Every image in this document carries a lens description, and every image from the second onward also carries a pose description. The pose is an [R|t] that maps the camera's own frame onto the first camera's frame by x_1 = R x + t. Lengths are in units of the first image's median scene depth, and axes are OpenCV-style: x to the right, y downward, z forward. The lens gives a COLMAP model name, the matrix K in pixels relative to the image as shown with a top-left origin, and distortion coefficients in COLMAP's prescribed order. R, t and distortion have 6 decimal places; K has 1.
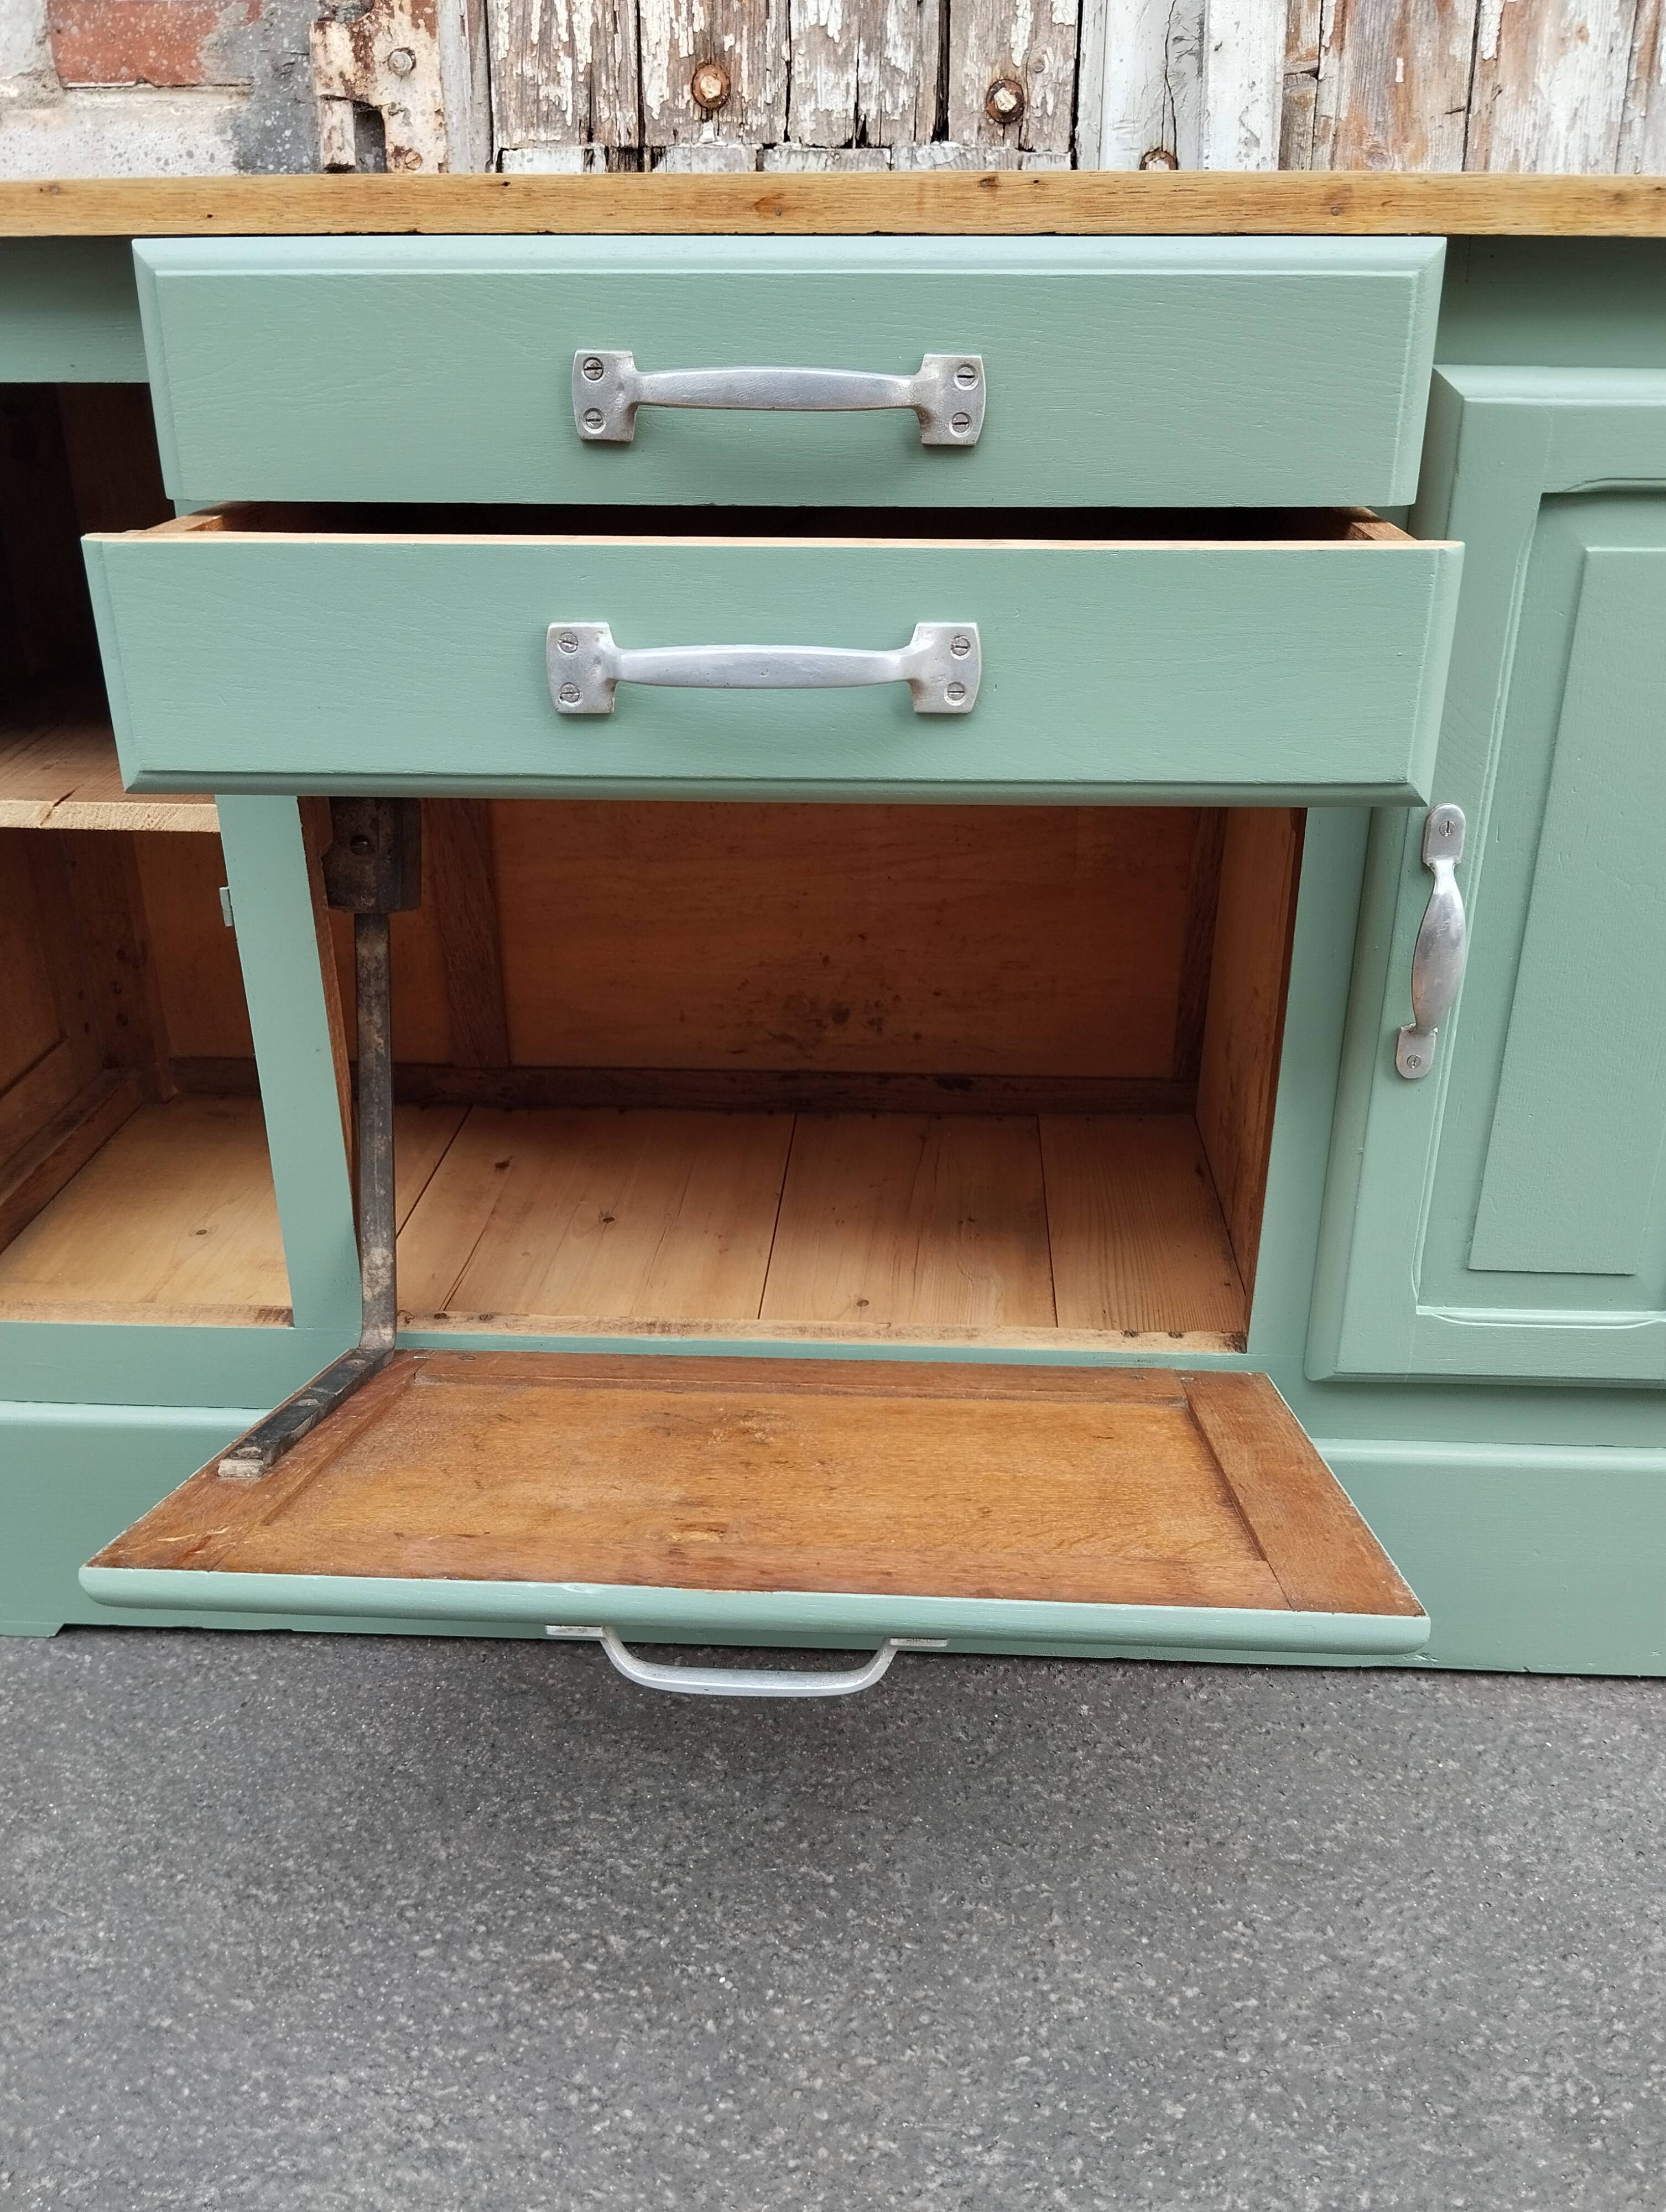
lens RADIAL K [[1827.6, 0, 821.4], [0, 1827.6, 1115.0], [0, 0, 1]] dist [0.063083, -0.149165]
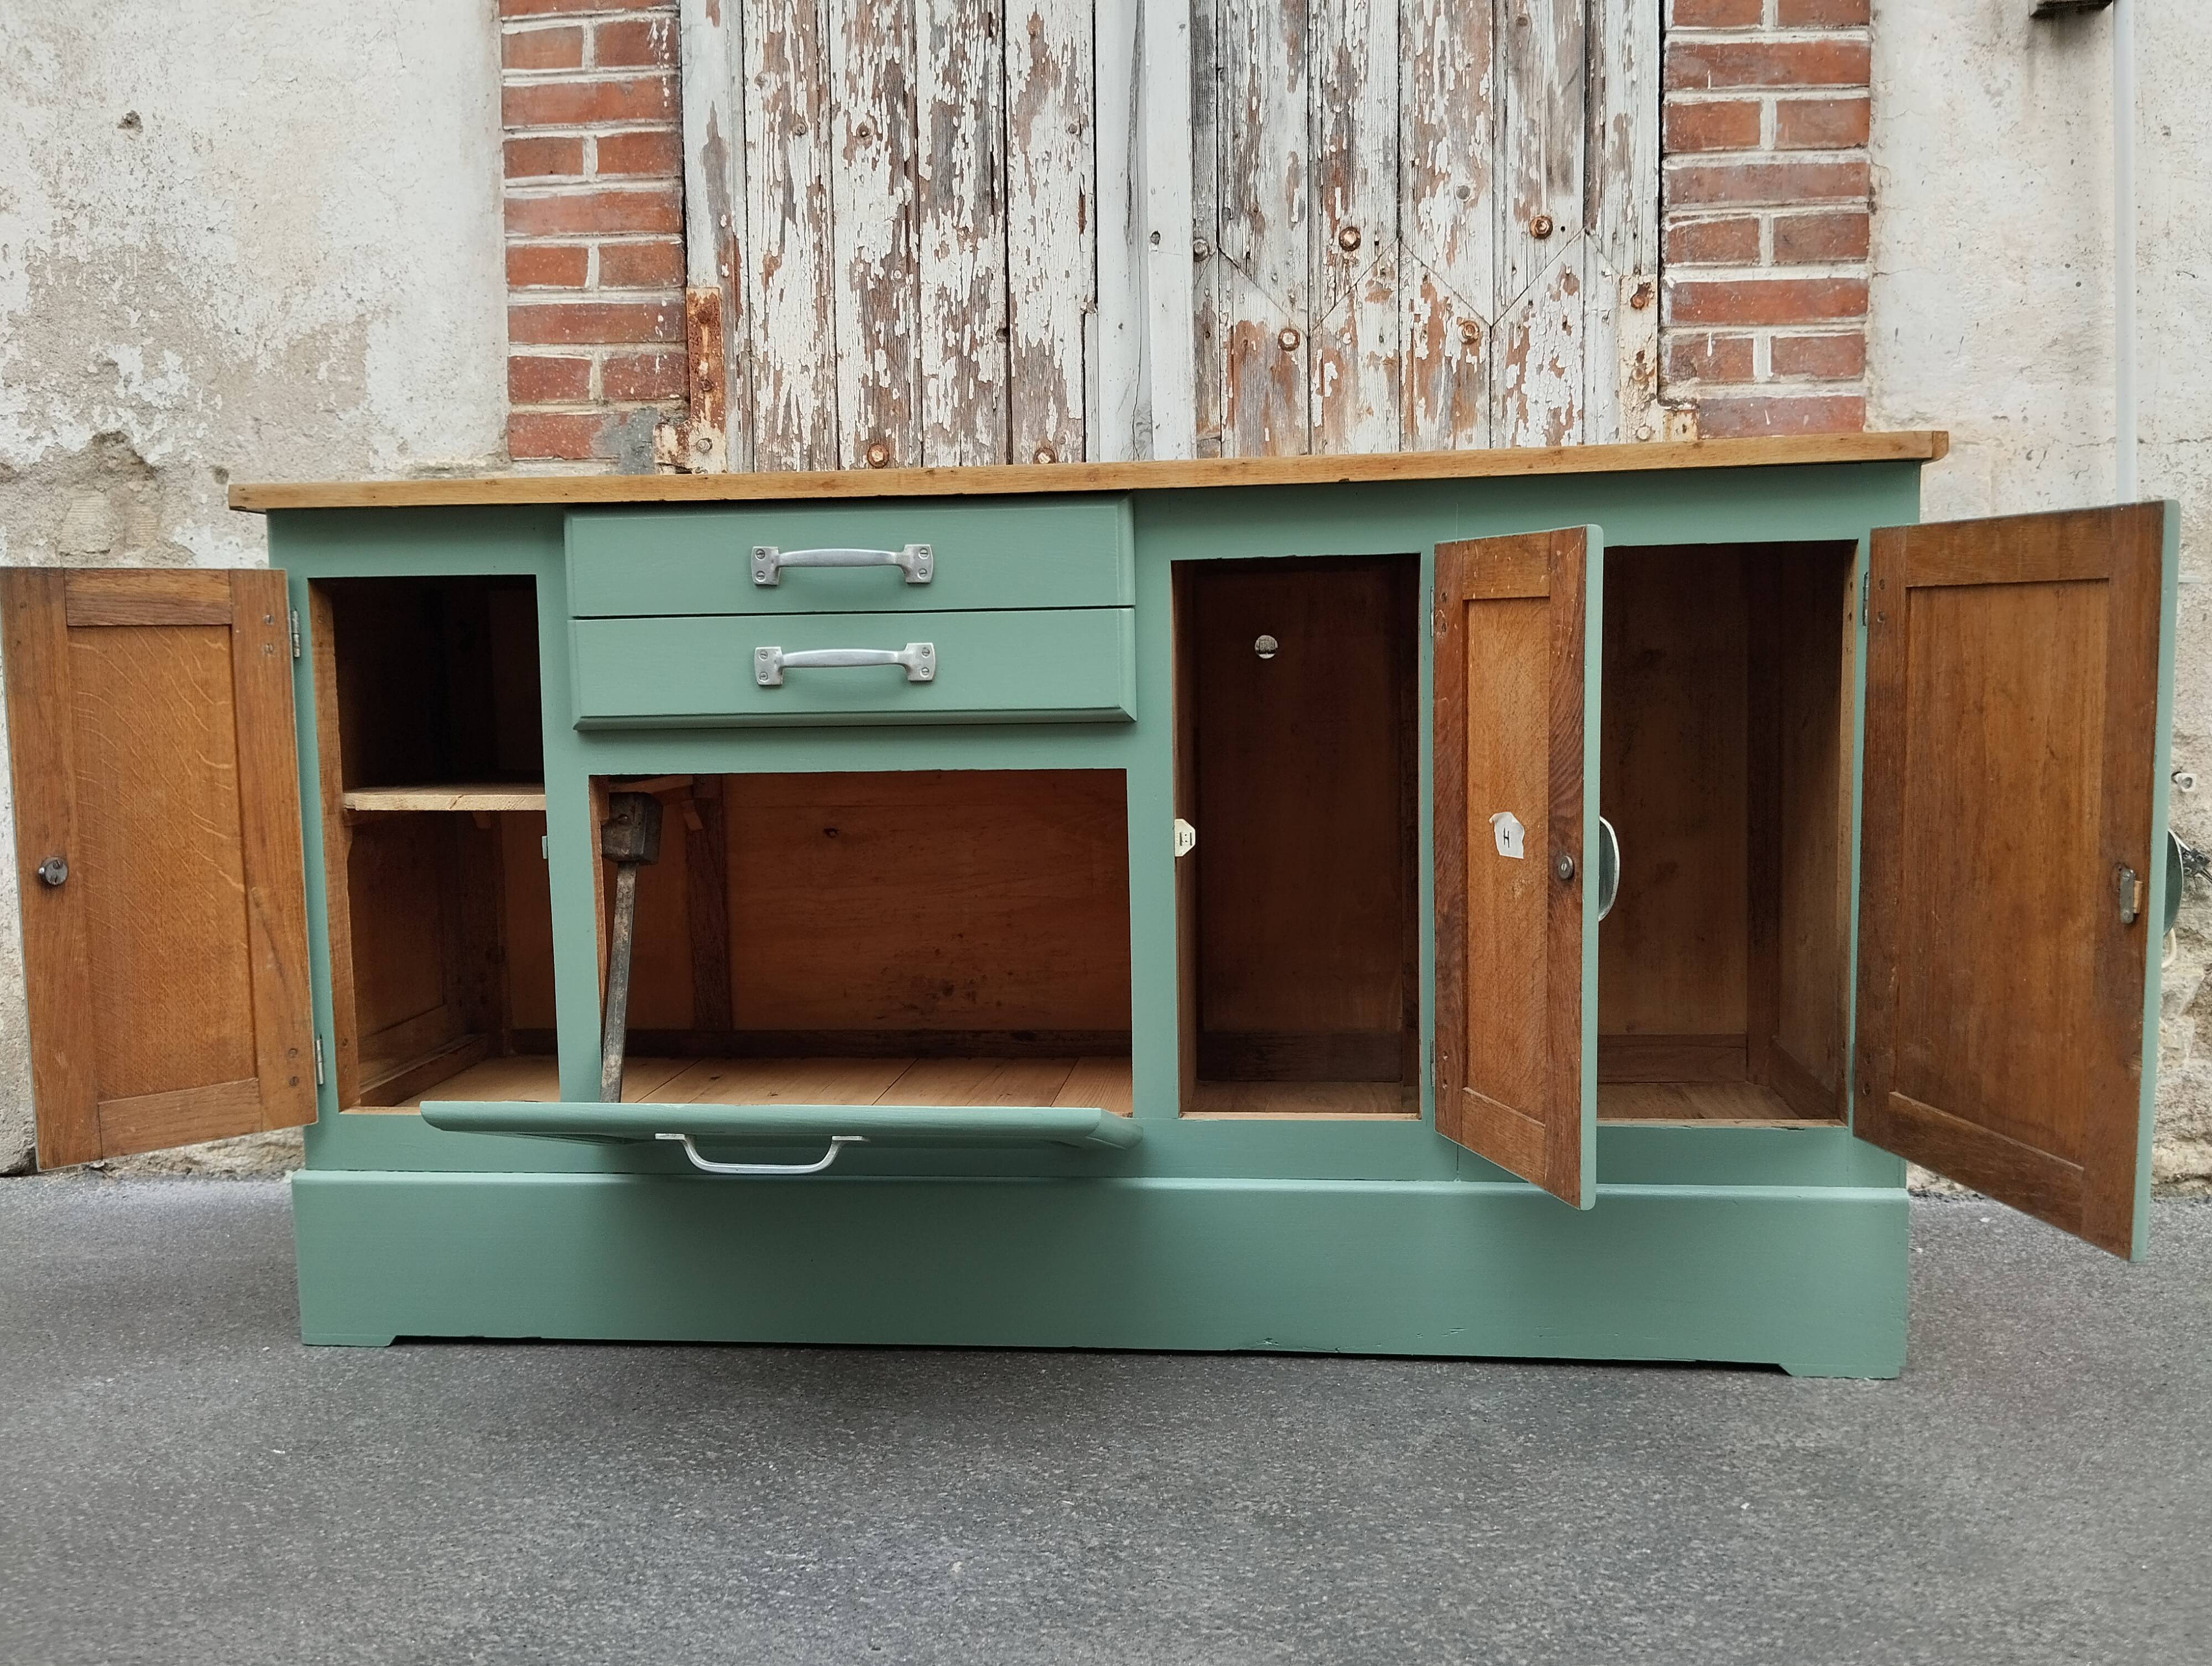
lens RADIAL K [[1827.6, 0, 1107.6], [0, 1827.6, 803.6], [0, 0, 1]] dist [0.063083, -0.149165]
pose [[0.998496, -0.012930, -0.053287, 0.251362], [-0.006304, 0.938286, -0.345803, 0.361809], [0.054470, 0.345618, 0.936793, -0.521669]]
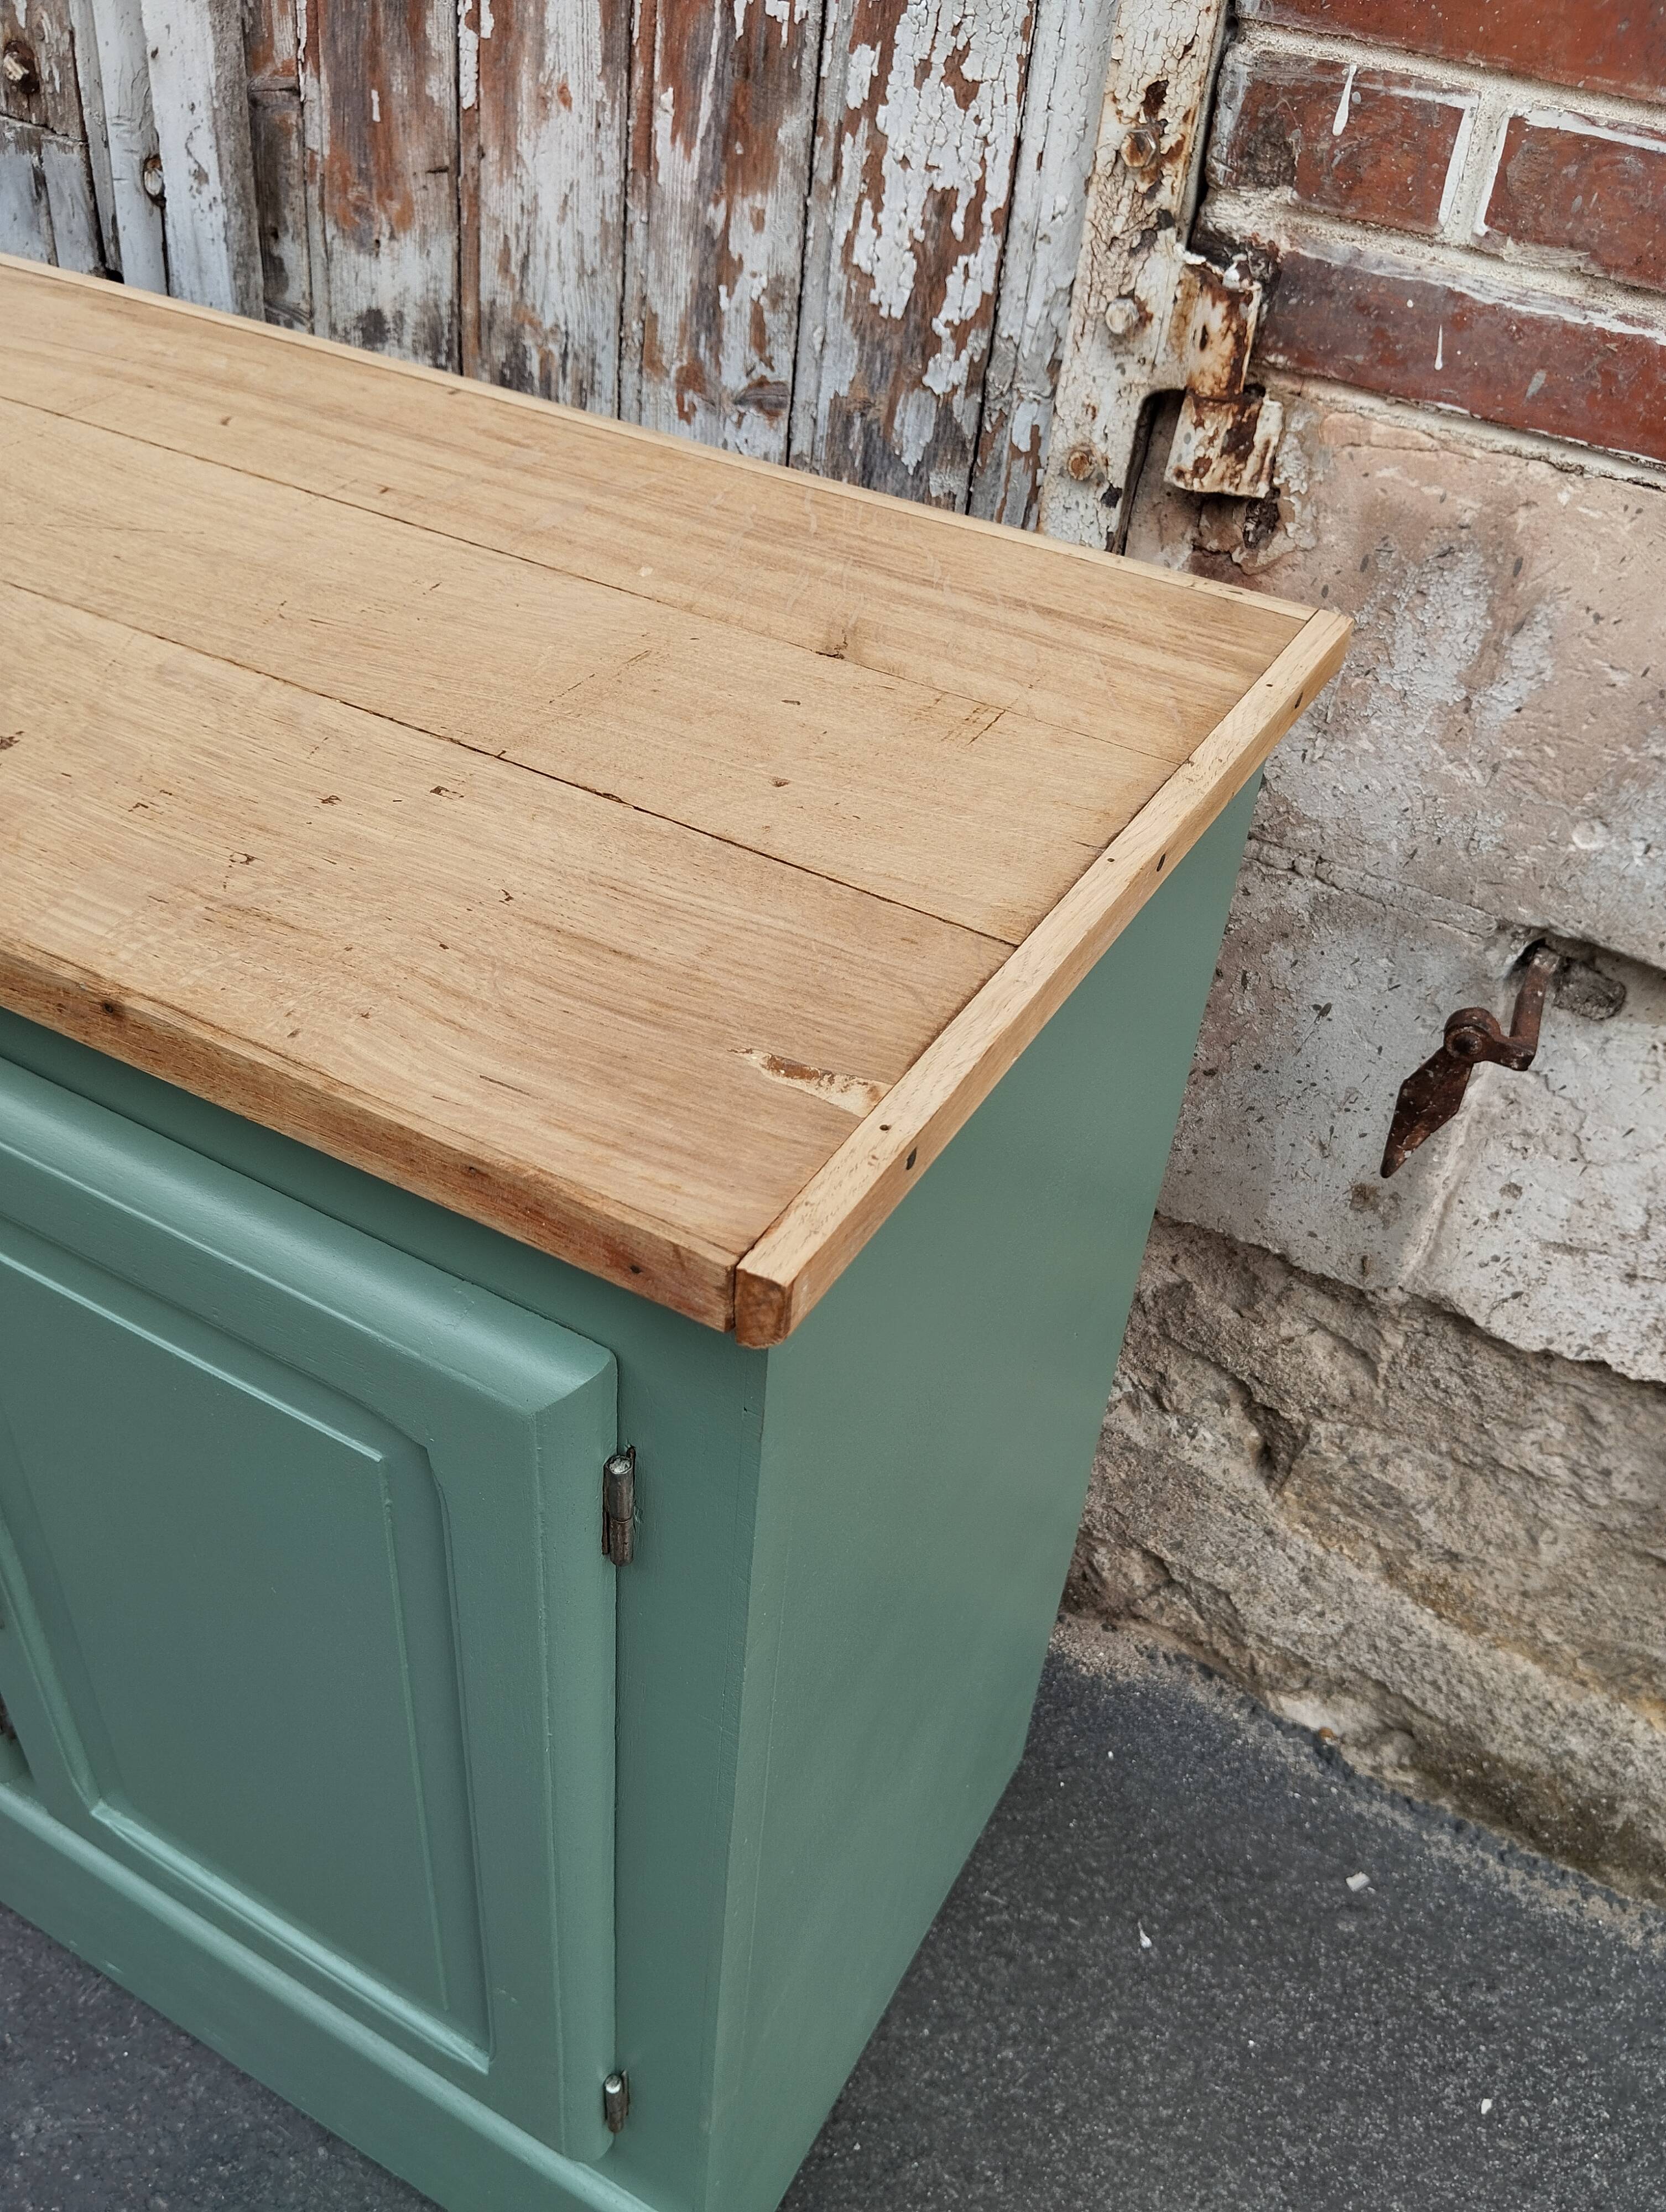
lens RADIAL K [[1846.6, 0, 844.2], [0, 1846.6, 1112.1], [0, 0, 1]] dist [0.057104, -0.141067]
pose [[0.899097, 0.331013, -0.286452, 0.854096], [-0.257902, 0.929297, 0.264373, -0.431575], [0.353710, -0.163820, 0.920898, 0.277414]]
